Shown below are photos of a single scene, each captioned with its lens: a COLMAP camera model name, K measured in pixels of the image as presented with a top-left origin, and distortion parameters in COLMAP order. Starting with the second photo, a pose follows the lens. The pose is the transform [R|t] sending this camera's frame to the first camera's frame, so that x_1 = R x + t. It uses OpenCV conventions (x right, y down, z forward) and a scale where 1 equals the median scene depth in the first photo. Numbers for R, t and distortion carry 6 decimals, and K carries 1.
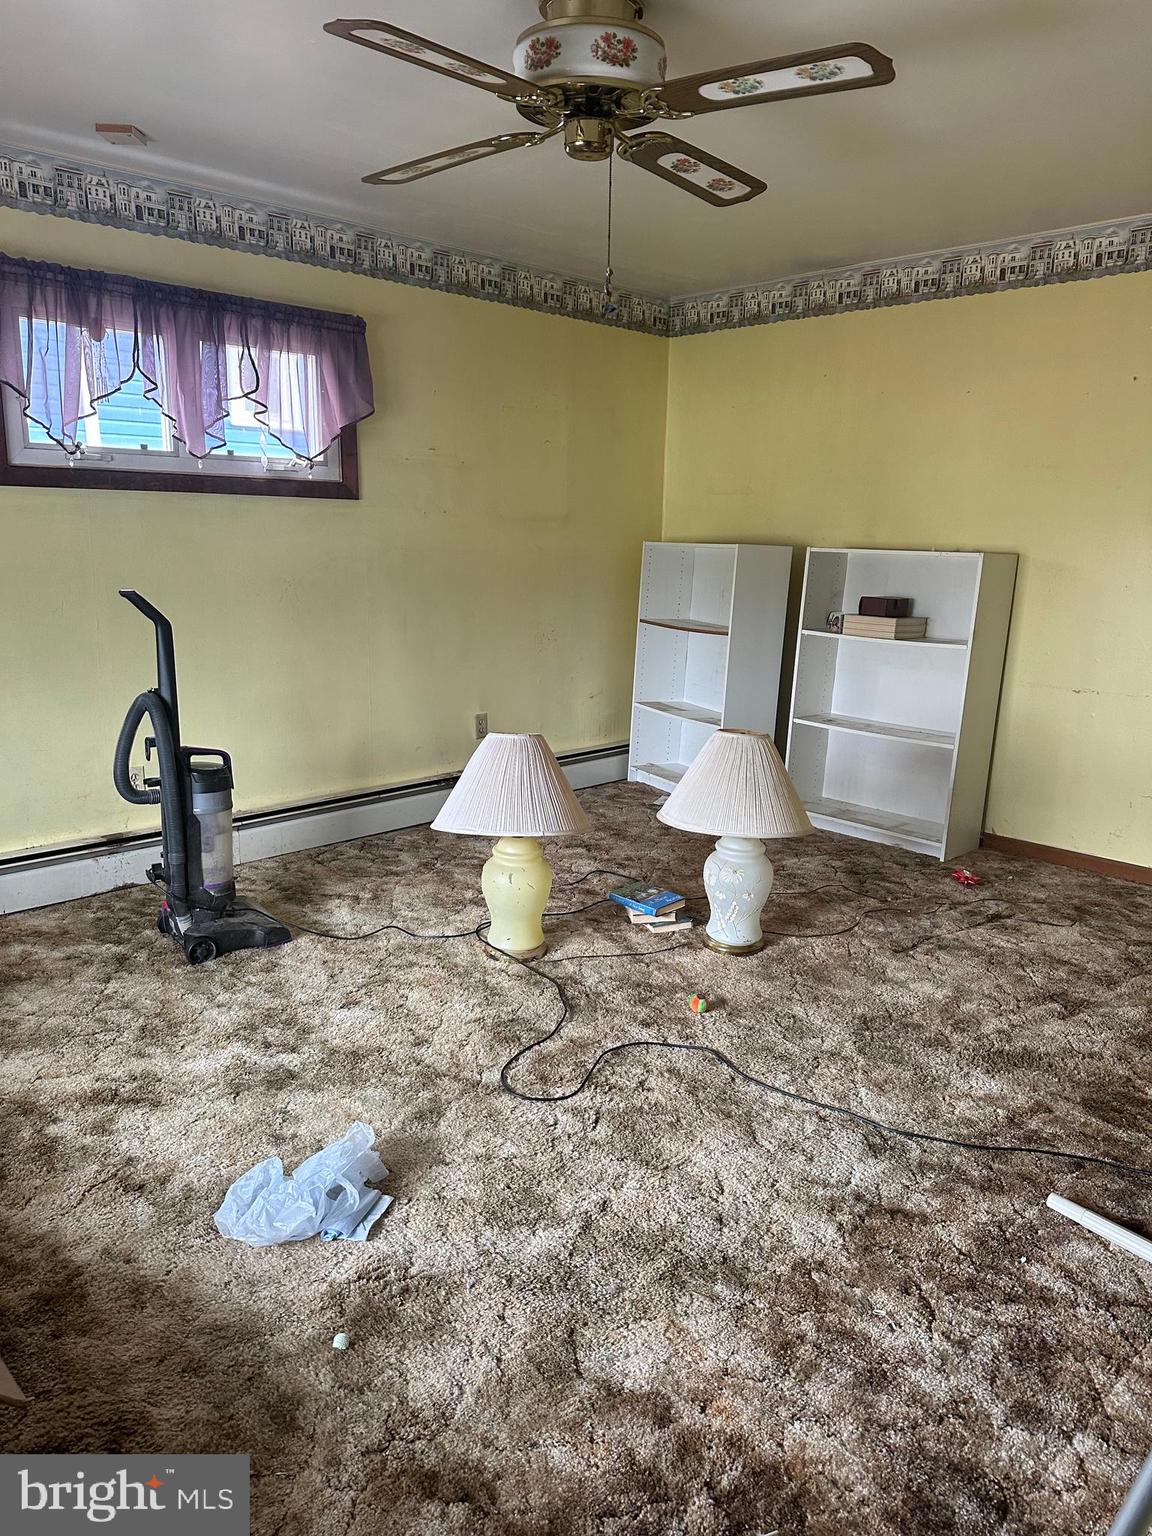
lens RADIAL K [[1066.2, 0, 576.0], [0, 1066.2, 768.0], [0, 0, 1]] dist [0.102931, -0.115969]
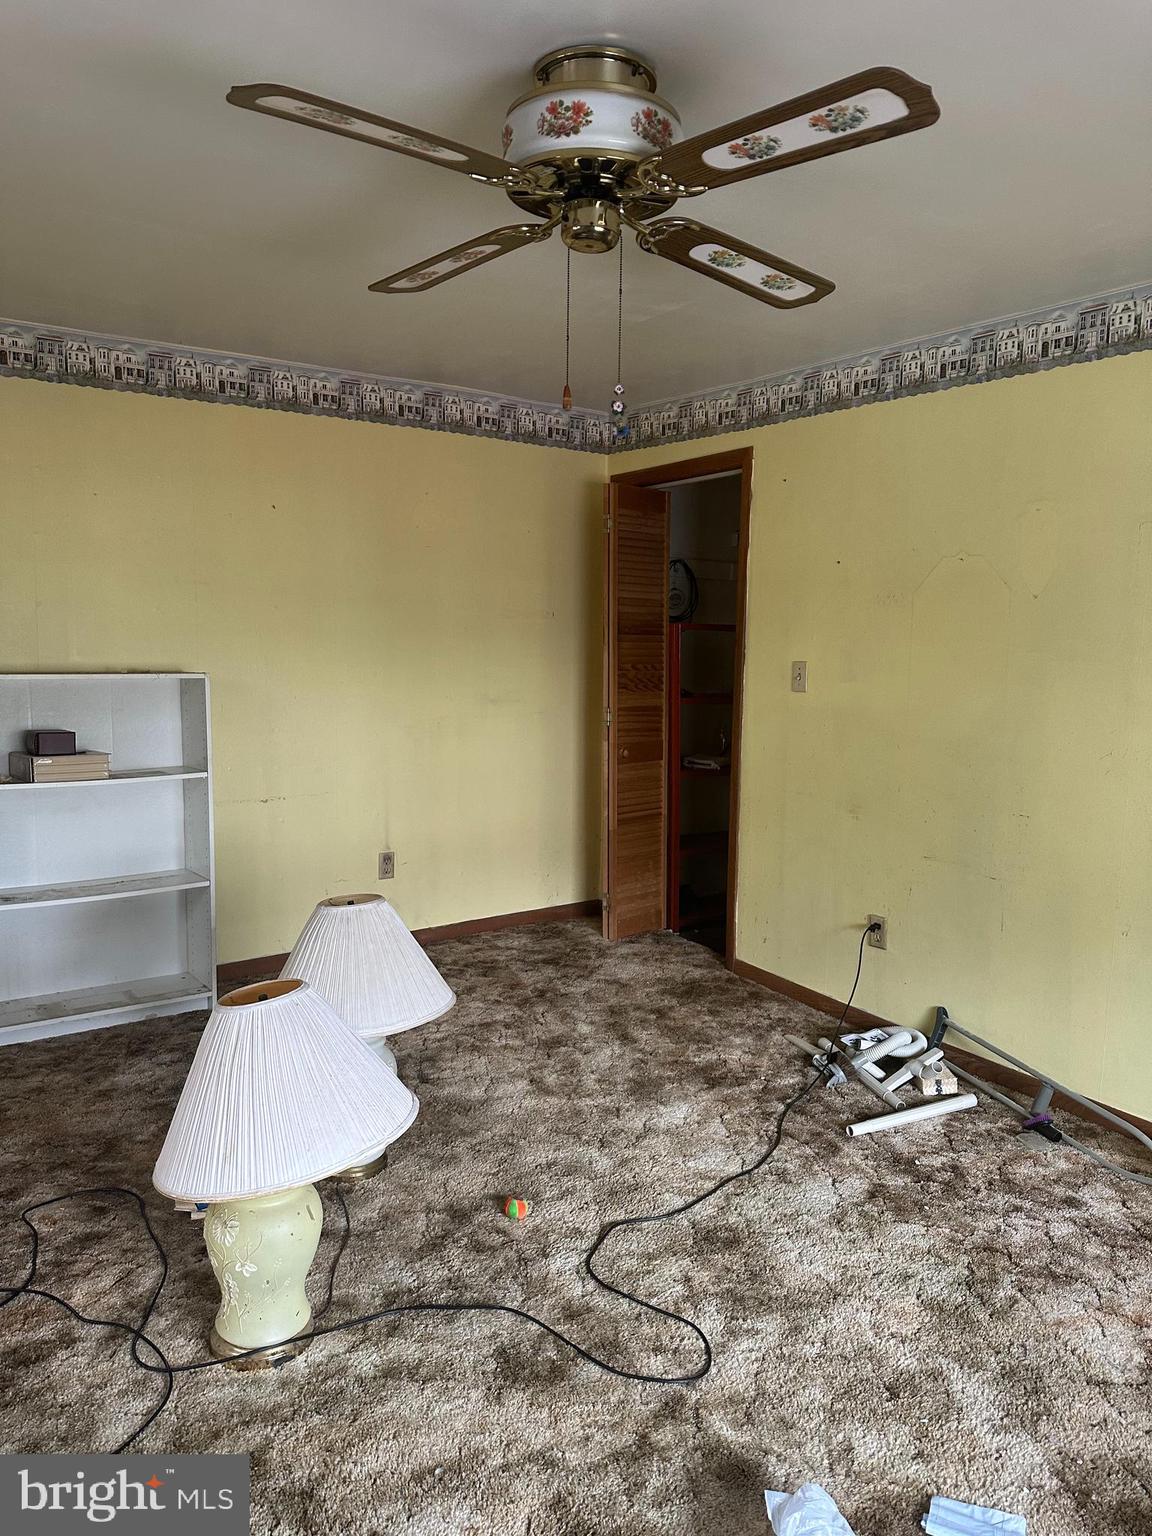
lens RADIAL K [[1078.8, 0, 567.9], [0, 1078.8, 815.3], [0, 0, 1]] dist [0.082653, -0.122894]
pose [[0.174403, -0.184618, 0.967212, -0.737890], [0.214015, 0.965892, 0.145776, -0.224987], [-0.961135, 0.181574, 0.207966, 0.802086]]
